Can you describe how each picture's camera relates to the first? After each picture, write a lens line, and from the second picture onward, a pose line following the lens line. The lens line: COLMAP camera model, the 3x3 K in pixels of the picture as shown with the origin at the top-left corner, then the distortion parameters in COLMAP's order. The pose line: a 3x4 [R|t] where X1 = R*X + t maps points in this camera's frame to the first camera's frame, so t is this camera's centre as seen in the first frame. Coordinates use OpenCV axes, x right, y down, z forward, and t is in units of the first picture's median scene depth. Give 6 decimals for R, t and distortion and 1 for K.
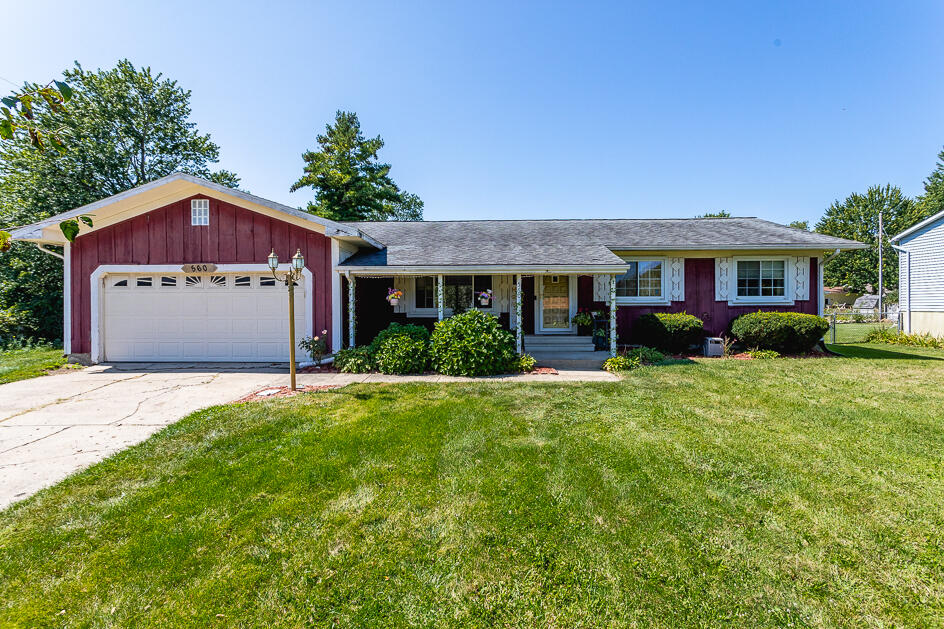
lens RADIAL K [[441.4, 0, 478.6], [0, 441.4, 312.0], [0, 0, 1]] dist [0.003026, 0.003305]
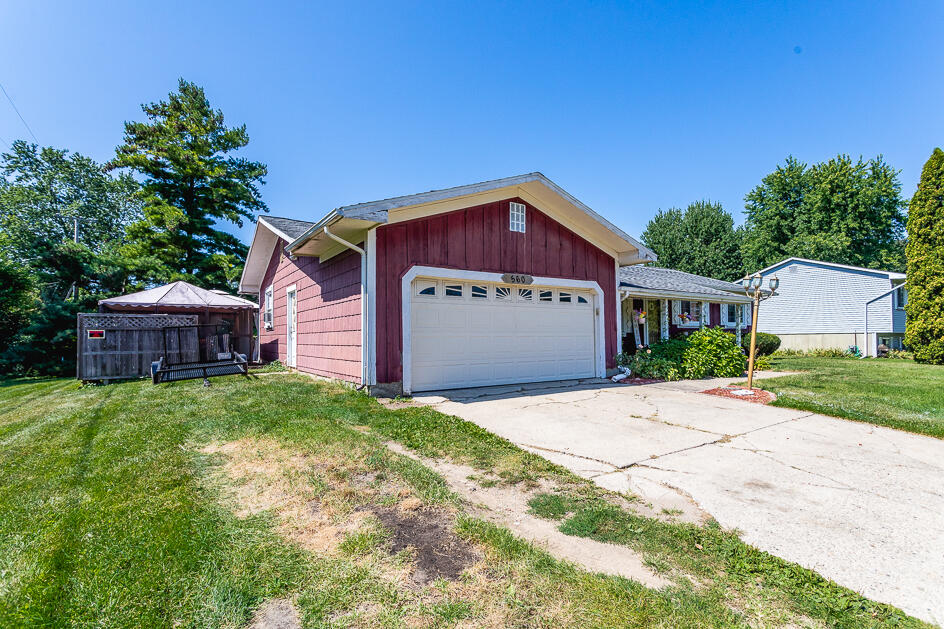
lens RADIAL K [[441.4, 0, 477.0], [0, 441.4, 331.5], [0, 0, 1]] dist [0.003026, 0.003305]
pose [[0.822767, 0.005171, 0.568356, -1.118025], [0.011278, 0.999613, -0.025422, 0.026953], [-0.568267, 0.027326, 0.822390, 0.289317]]
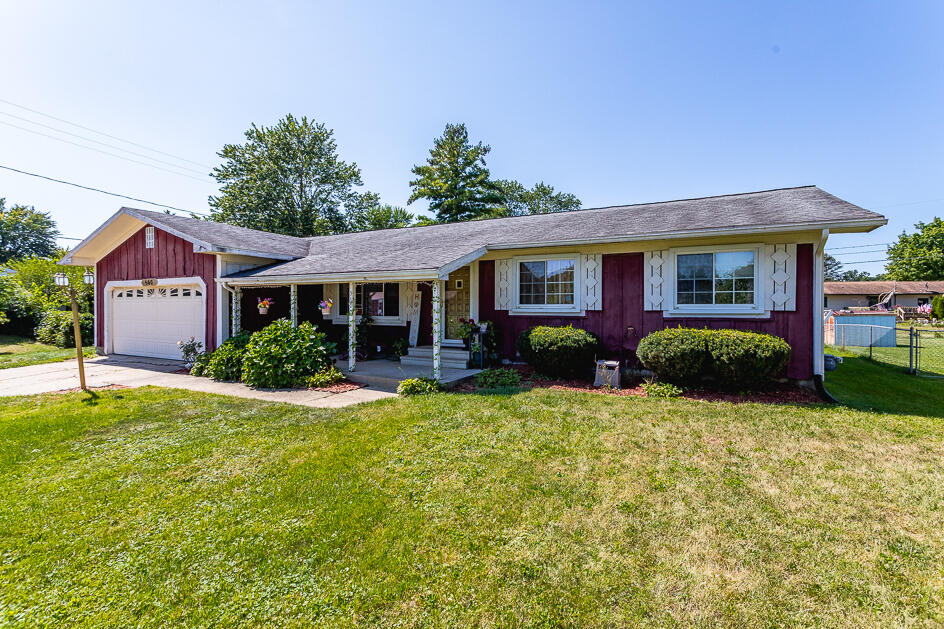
lens RADIAL K [[441.4, 0, 474.2], [0, 441.4, 310.7], [0, 0, 1]] dist [0.003026, 0.003305]
pose [[0.902637, 0.008156, -0.430324, 0.679719], [-0.009405, 0.999955, -0.000775, -0.024921], [0.430299, 0.004747, 0.902674, 0.247298]]
